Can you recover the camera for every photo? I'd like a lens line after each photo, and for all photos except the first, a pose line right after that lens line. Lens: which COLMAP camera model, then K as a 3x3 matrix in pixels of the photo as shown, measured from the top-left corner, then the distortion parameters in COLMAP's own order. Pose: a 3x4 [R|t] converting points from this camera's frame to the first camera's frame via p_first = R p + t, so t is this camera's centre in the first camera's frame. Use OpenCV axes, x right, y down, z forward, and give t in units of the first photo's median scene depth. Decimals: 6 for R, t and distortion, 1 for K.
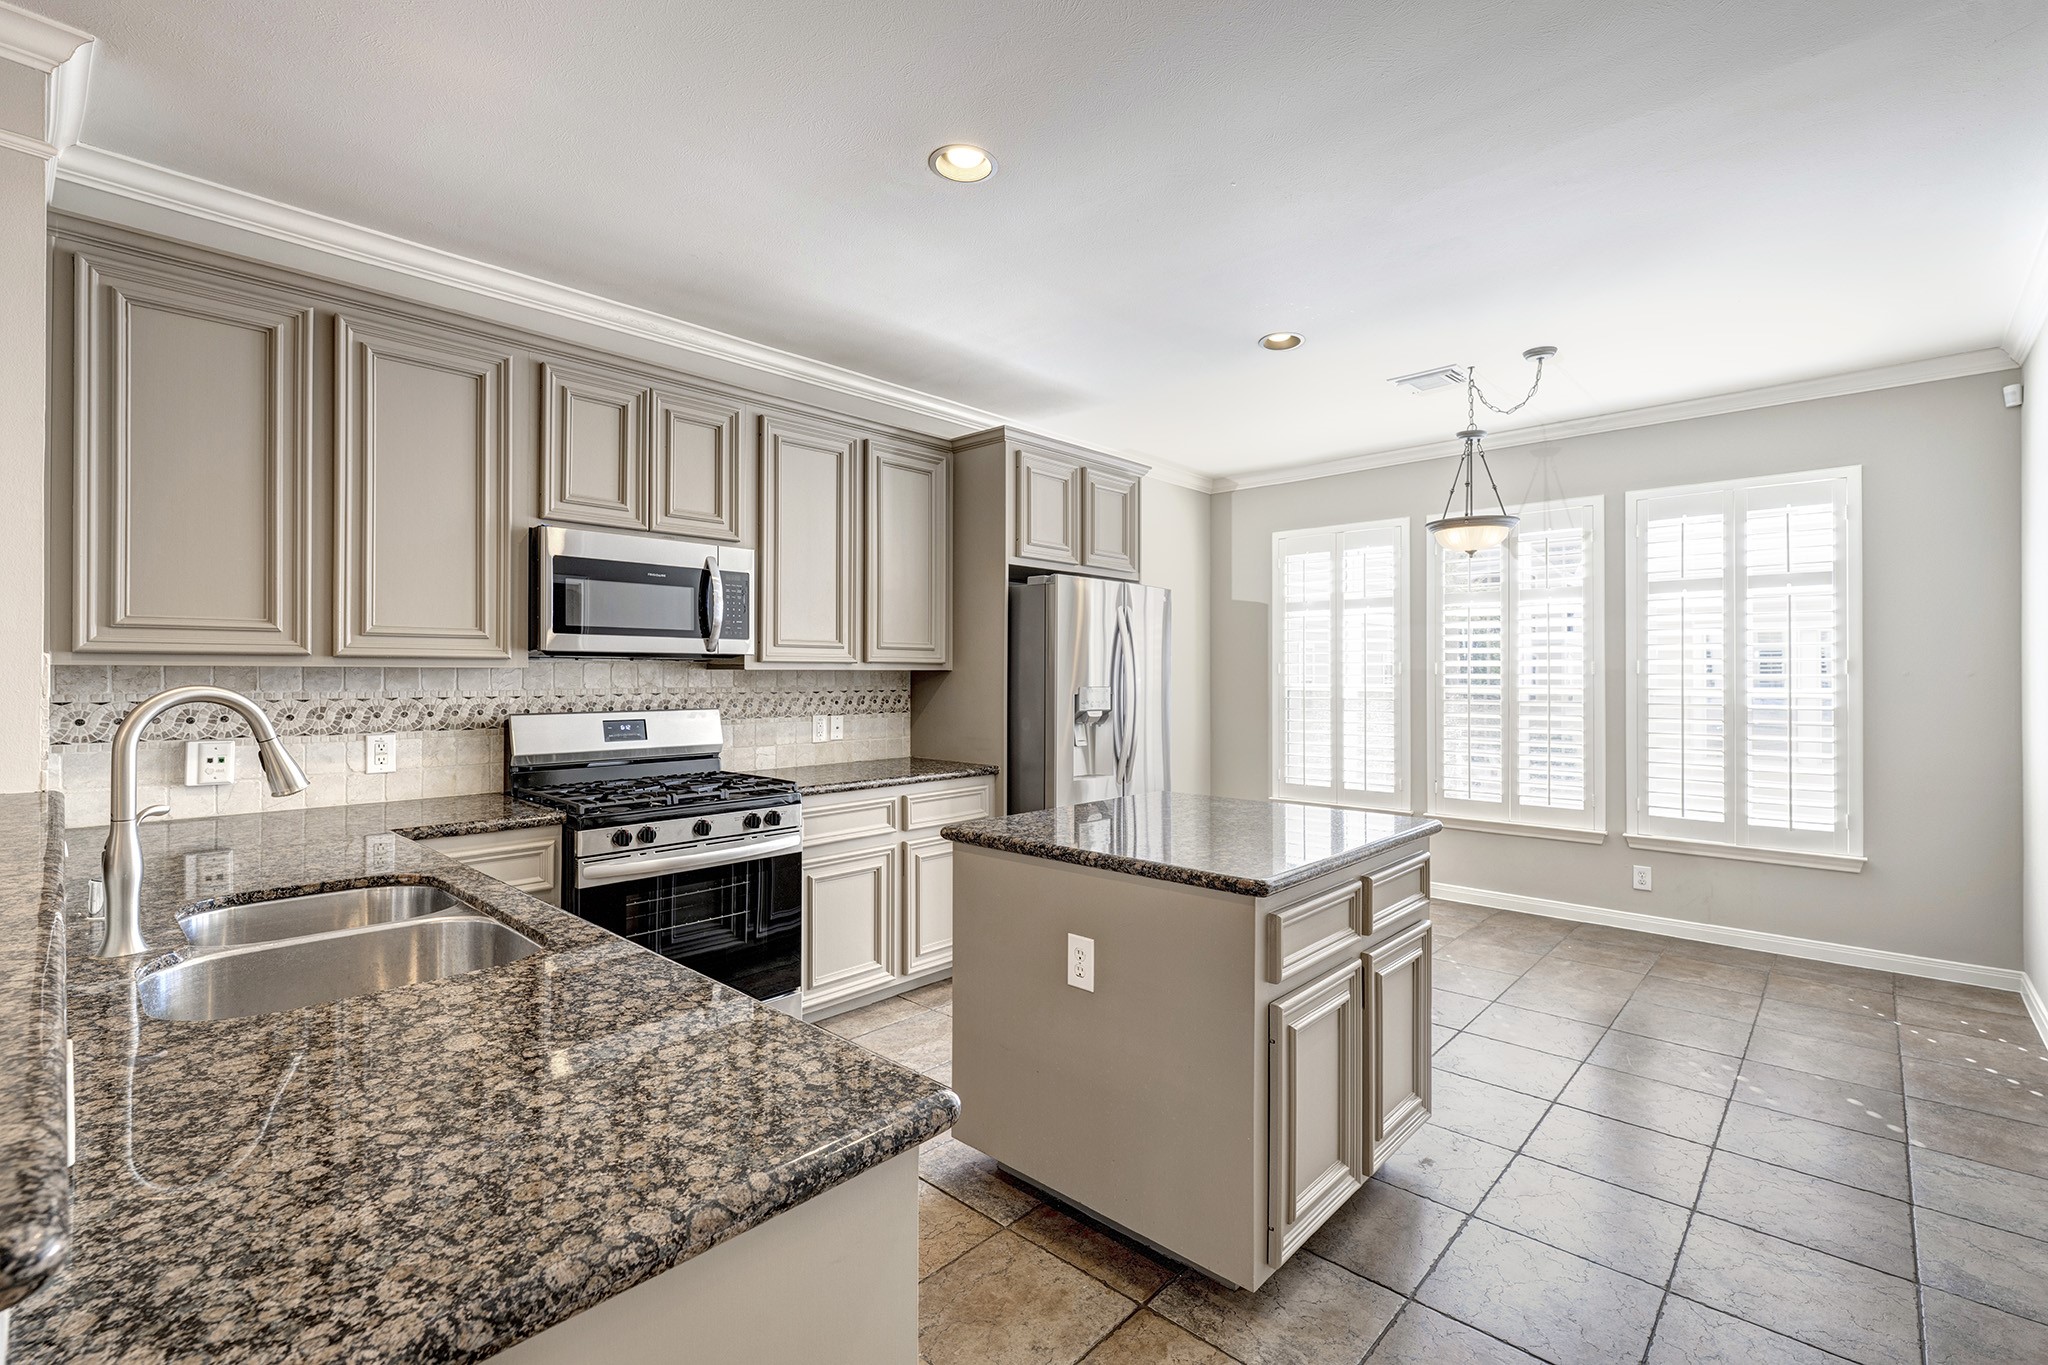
lens RADIAL K [[909.6, 0, 1021.5], [0, 909.6, 671.9], [0, 0, 1]] dist [-0.002809, -0.000872]
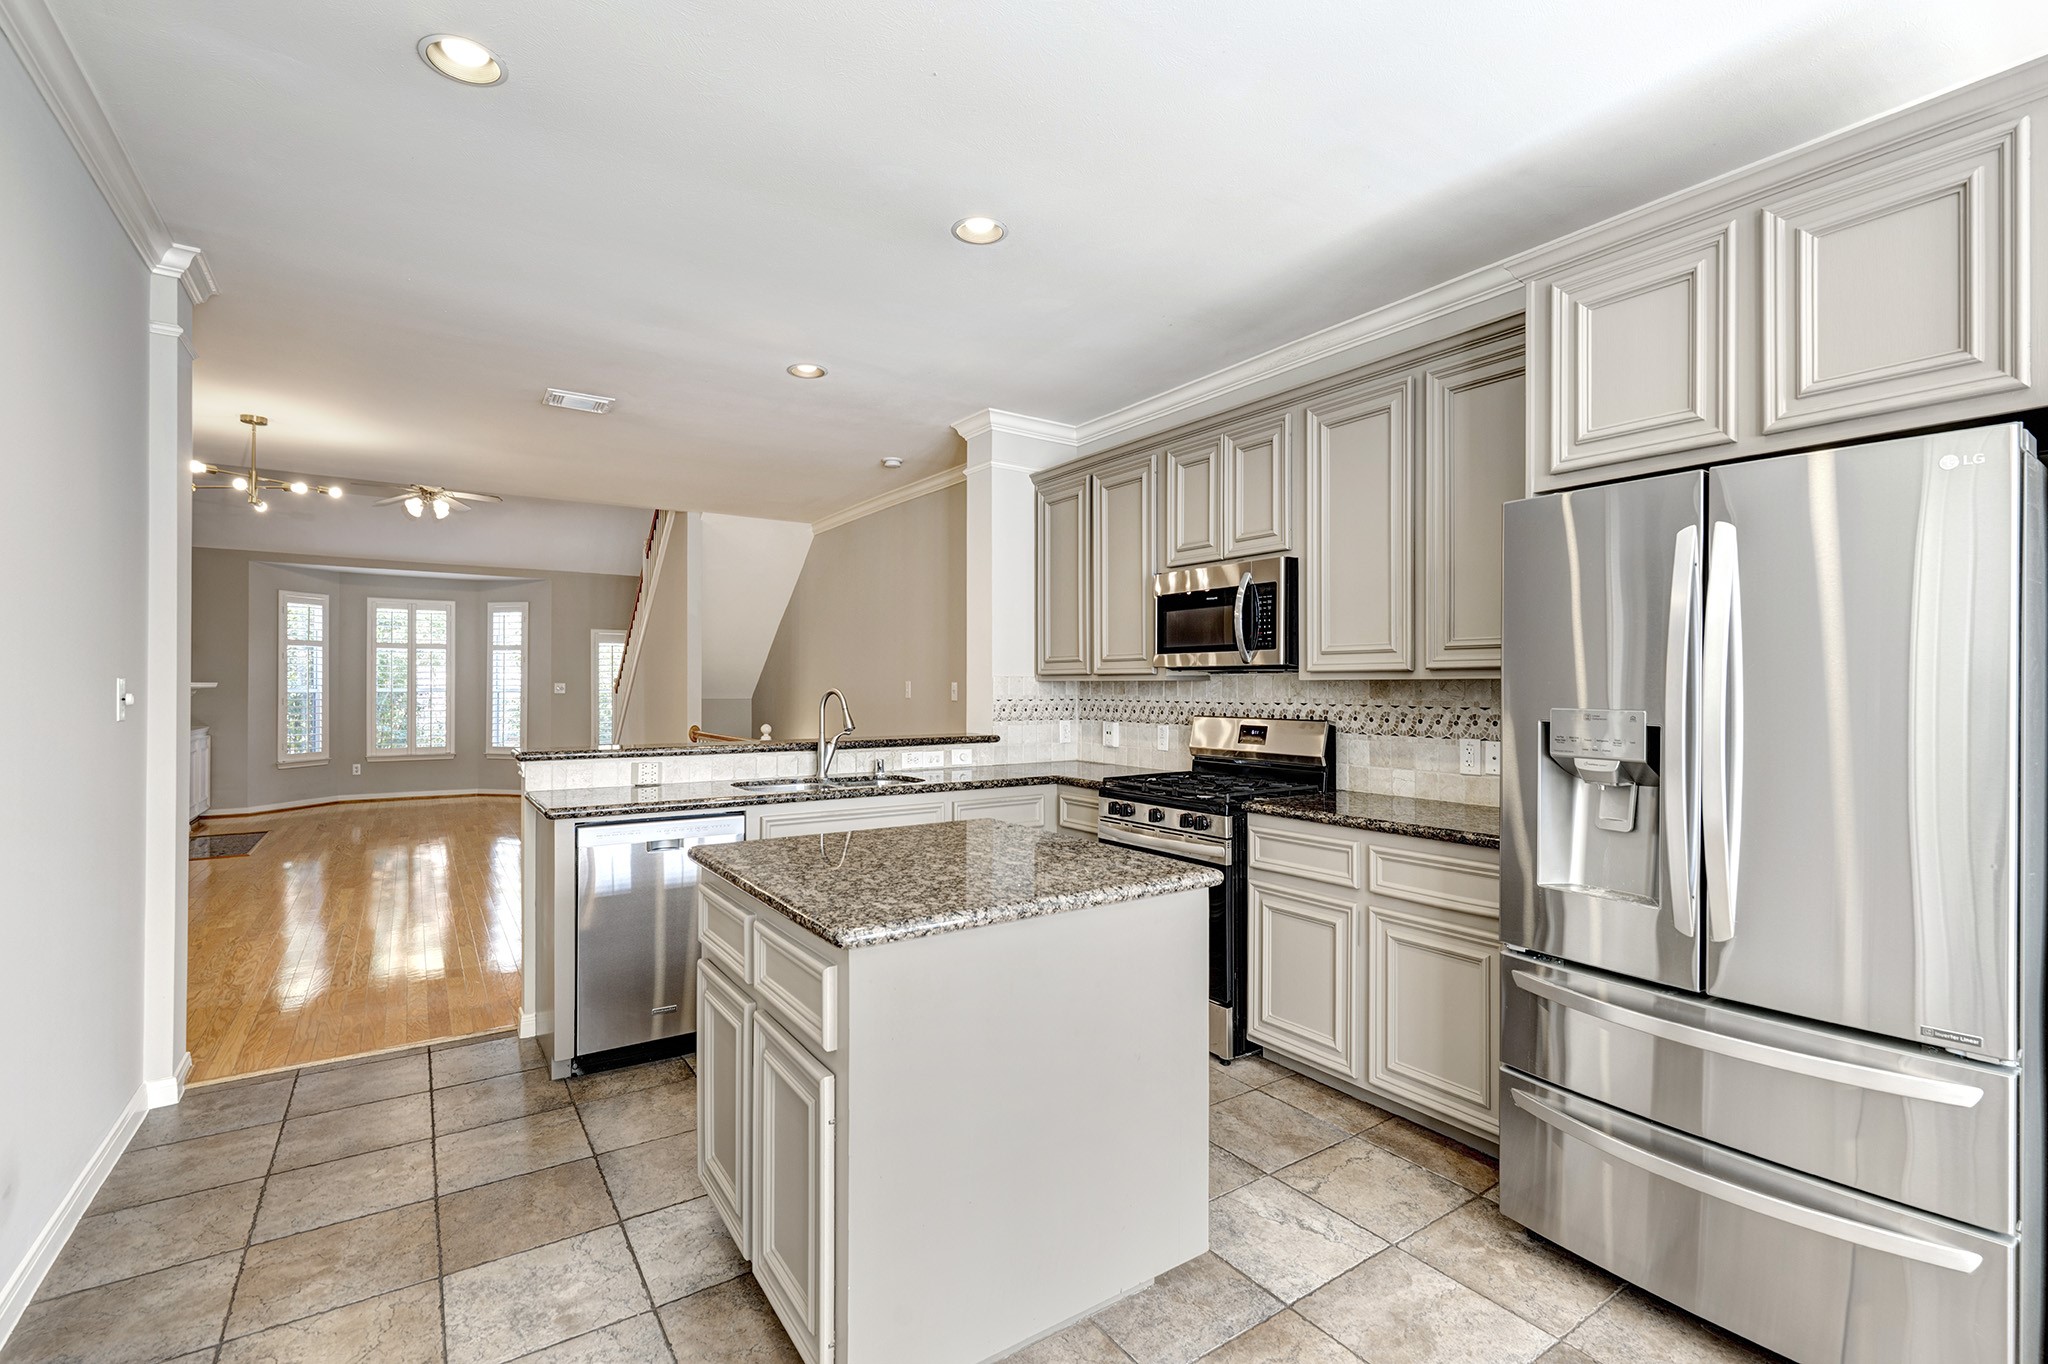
lens RADIAL K [[896.3, 0, 1003.7], [0, 896.3, 686.2], [0, 0, 1]] dist [-0.002593, -0.000184]
pose [[-0.236465, -0.001554, -0.971639, 0.616888], [0.001662, 0.999997, -0.002004, 0.004205], [0.971639, -0.002089, -0.236462, 0.811604]]
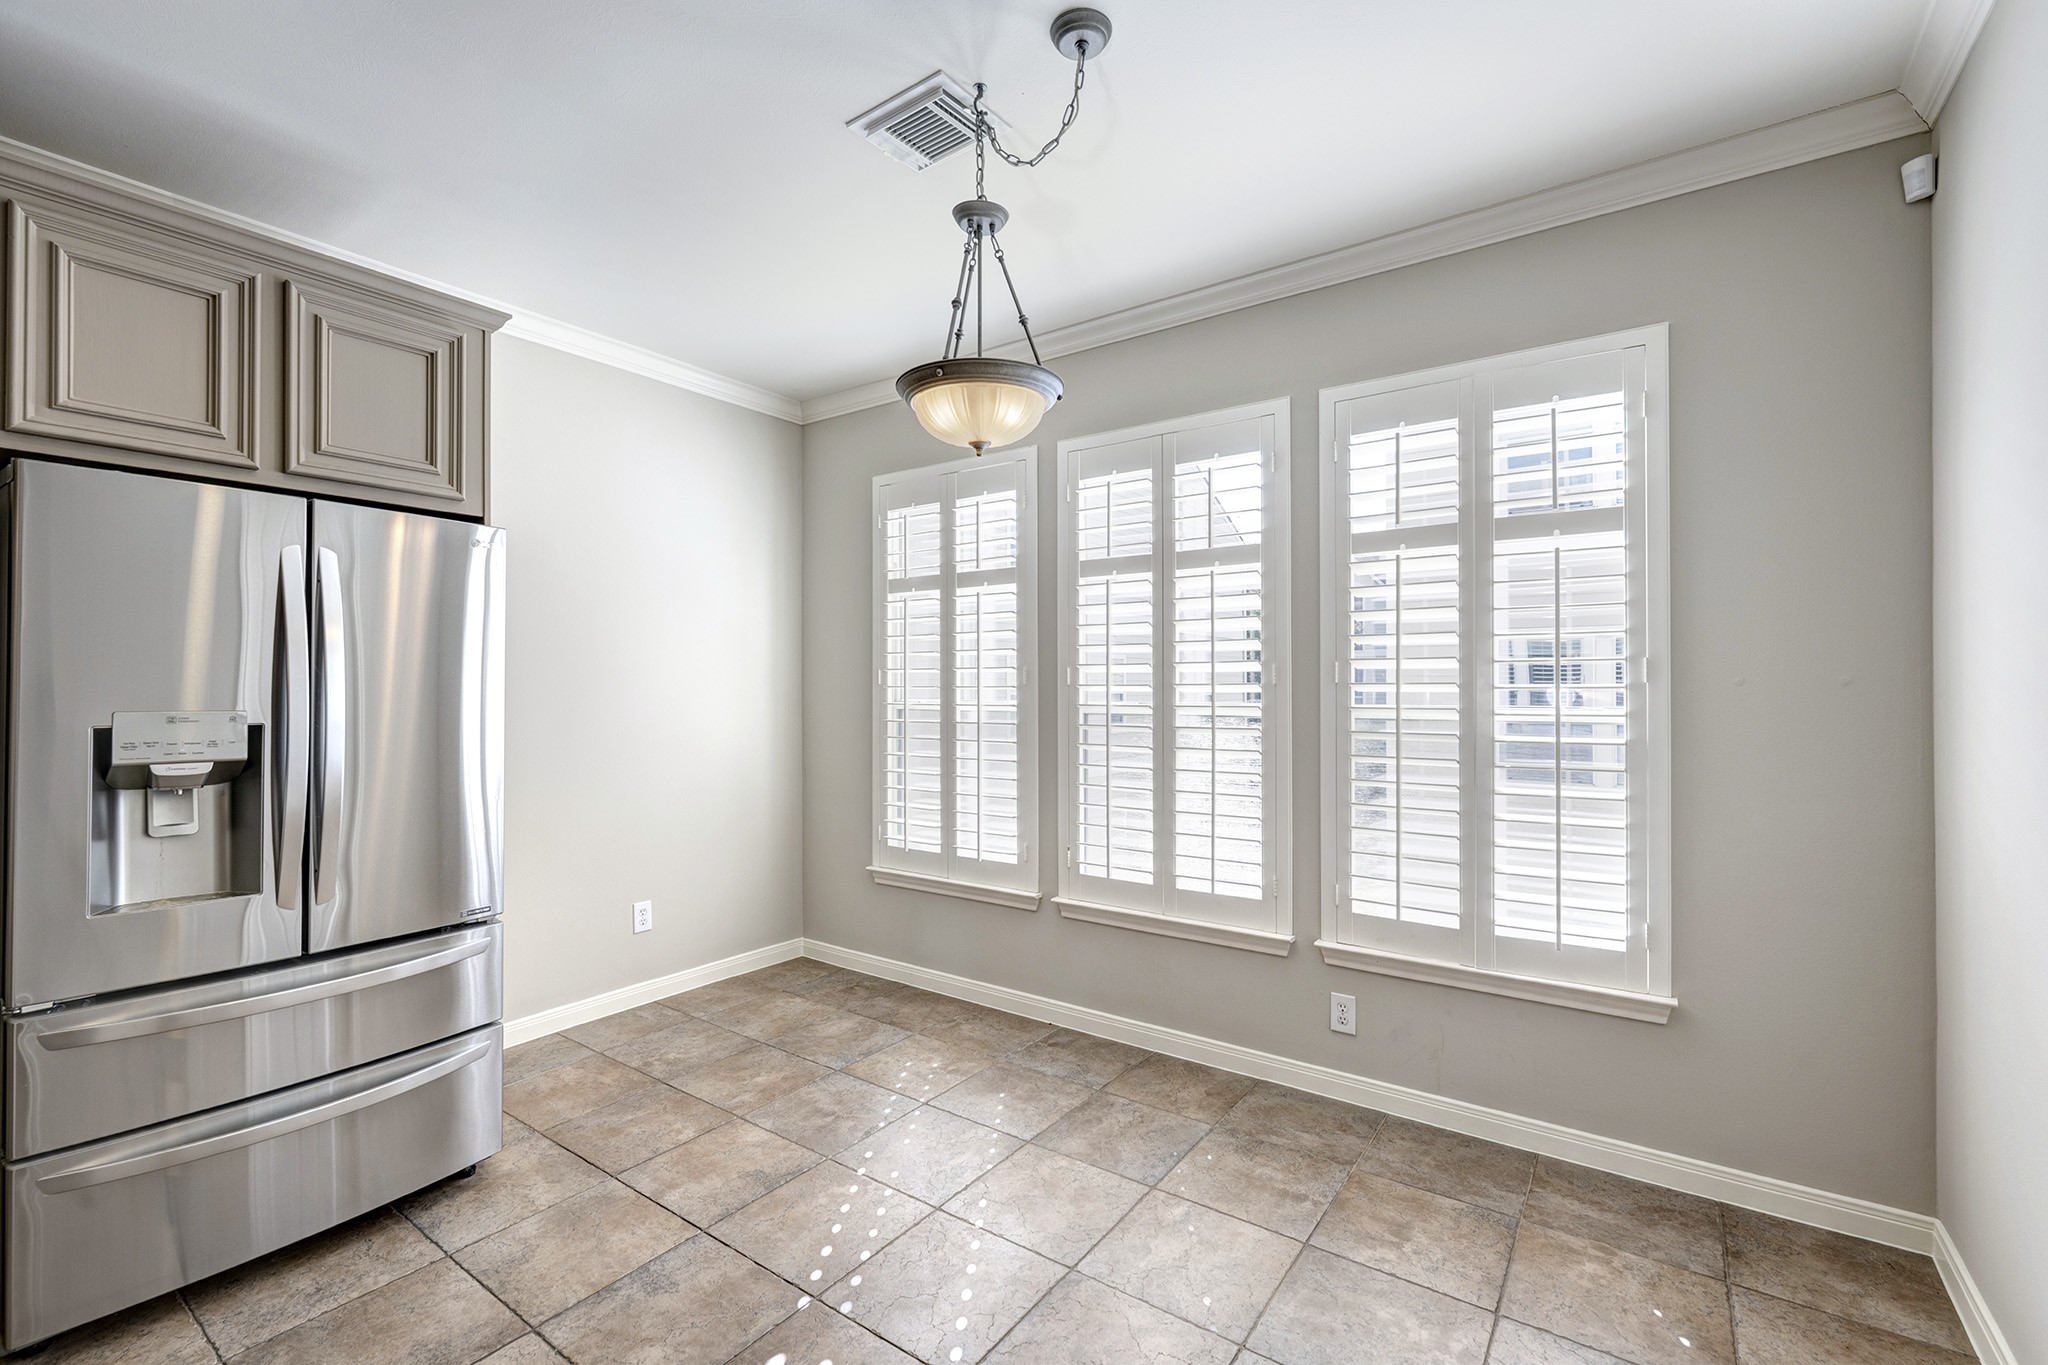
lens RADIAL K [[896.3, 0, 1003.7], [0, 896.3, 686.7], [0, 0, 1]] dist [-0.002593, -0.000184]
pose [[0.992814, -0.002477, 0.119642, 0.429540], [0.002208, 0.999995, 0.002383, 0.002930], [-0.119647, -0.002102, 0.992814, 0.475813]]
